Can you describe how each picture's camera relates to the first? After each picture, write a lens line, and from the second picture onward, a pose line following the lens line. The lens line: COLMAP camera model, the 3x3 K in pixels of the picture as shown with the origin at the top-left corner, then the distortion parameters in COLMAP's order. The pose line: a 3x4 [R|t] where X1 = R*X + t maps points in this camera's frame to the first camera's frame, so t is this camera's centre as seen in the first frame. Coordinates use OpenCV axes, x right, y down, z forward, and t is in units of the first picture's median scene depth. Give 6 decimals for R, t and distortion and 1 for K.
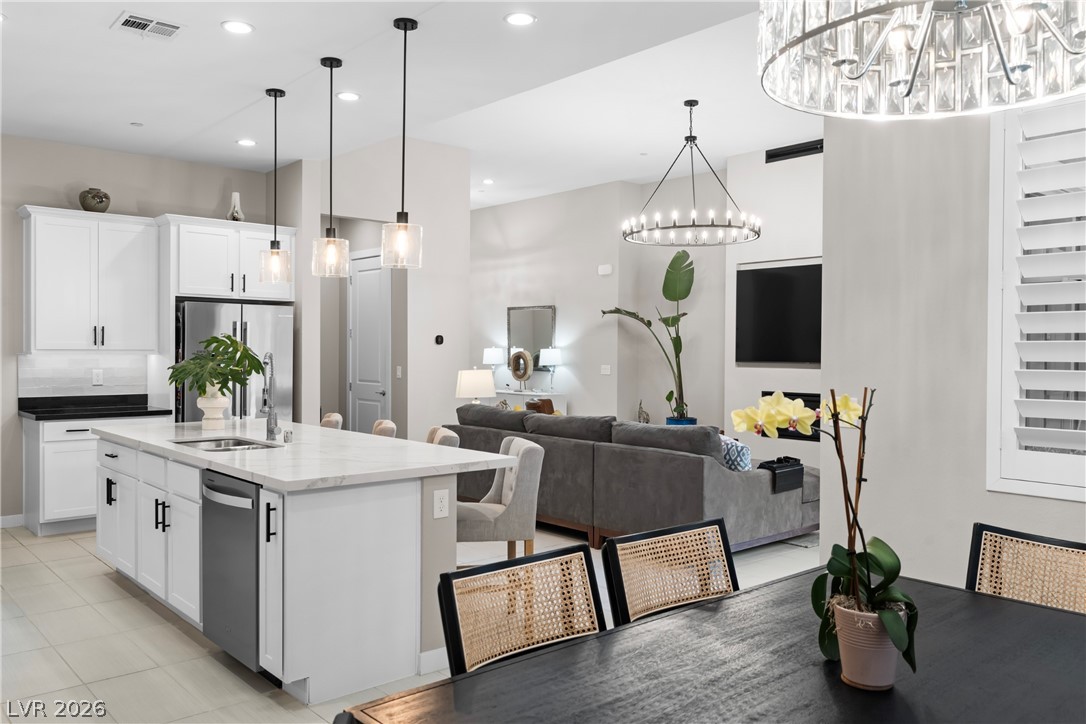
lens RADIAL K [[840.9, 0, 542.3], [0, 840.9, 356.8], [0, 0, 1]] dist [0.003218, -0.000420]
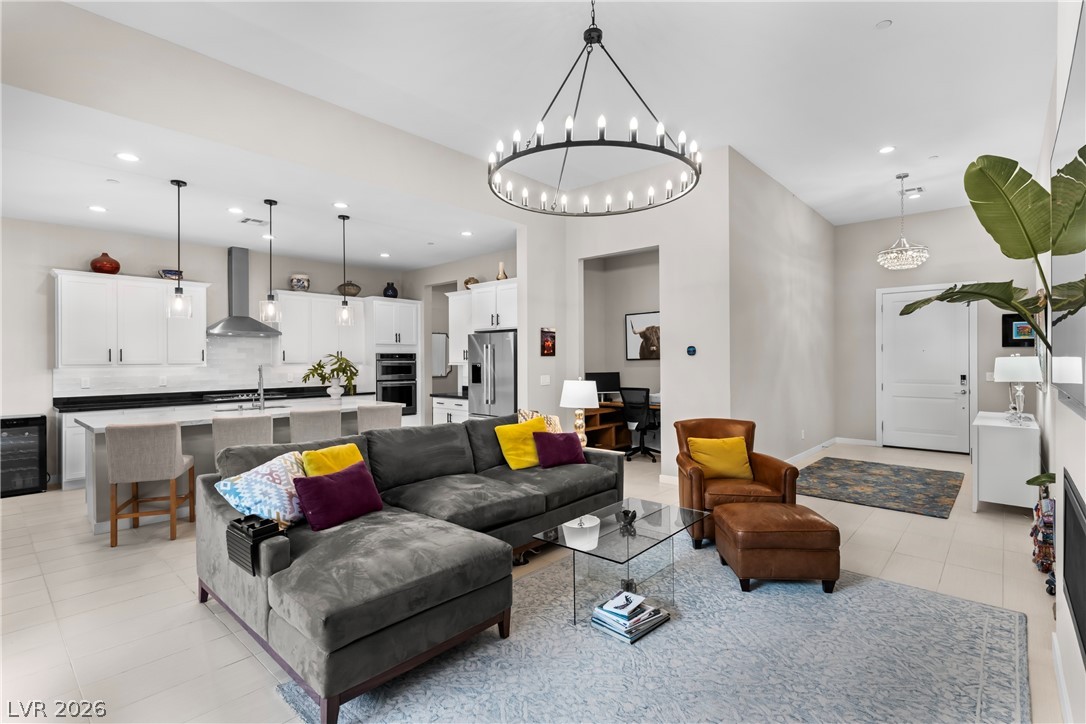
lens RADIAL K [[512.2, 0, 545.7], [0, 512.2, 358.9], [0, 0, 1]] dist [0.001733, 0.000661]
pose [[0.114531, -0.008892, -0.993380, 0.639922], [-0.001103, 0.999958, -0.009078, -0.006412], [0.993419, 0.002135, 0.114516, 1.043911]]
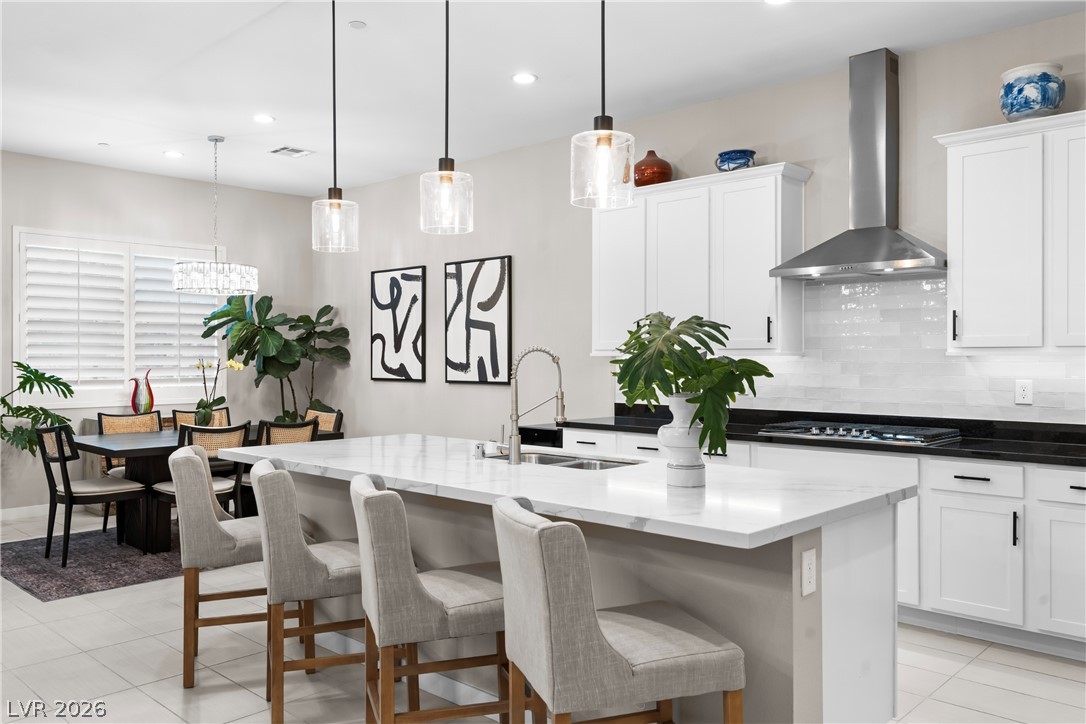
lens RADIAL K [[840.9, 0, 540.9], [0, 840.9, 360.8], [0, 0, 1]] dist [0.003218, -0.000420]
pose [[-0.996120, -0.006746, -0.087745, -0.192537], [-0.007712, 0.999913, 0.010668, -0.000590], [0.087666, 0.011303, -0.996086, 1.200463]]
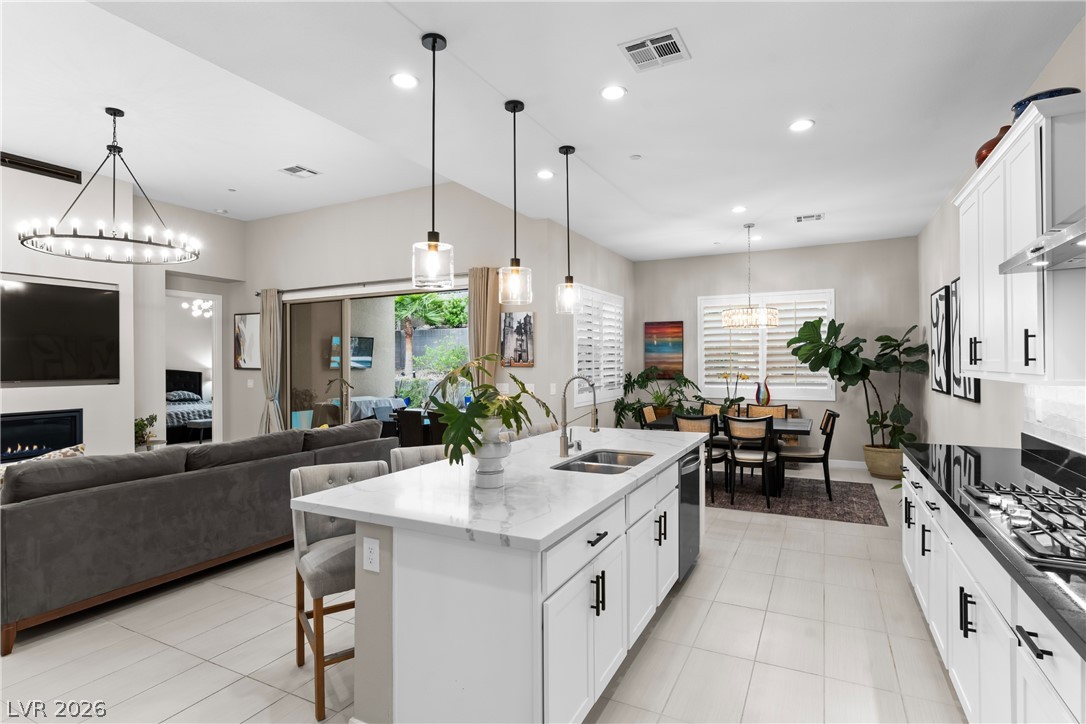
lens RADIAL K [[553.3, 0, 539.9], [0, 553.3, 354.3], [0, 0, 1]] dist [-0.008151, 0.006323]
pose [[-0.362233, 0.008564, 0.932048, -0.667642], [0.011005, 0.999927, -0.004911, -0.019230], [-0.932023, 0.008479, -0.362301, 0.885846]]
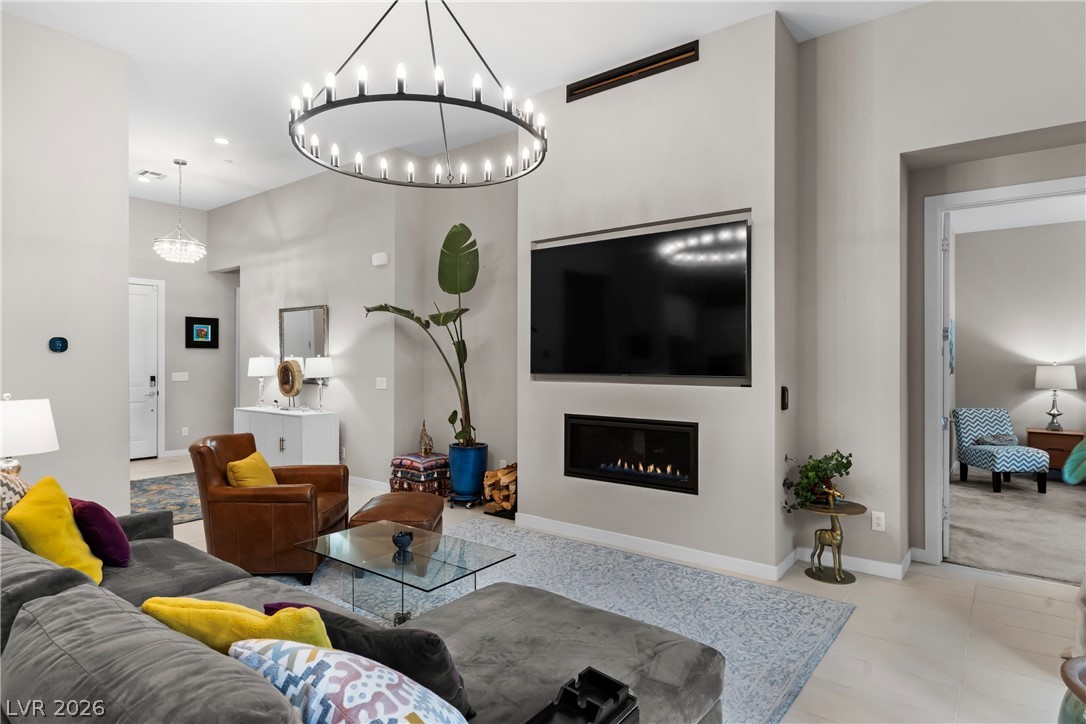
lens RADIAL K [[597.8, 0, 543.2], [0, 597.8, 358.3], [0, 0, 1]] dist [-0.000550, 0.001205]
pose [[0.982203, -0.007154, 0.187684, 0.202956], [0.008385, 0.999948, -0.005766, -0.006137], [-0.187633, 0.007237, 0.982213, 0.685619]]
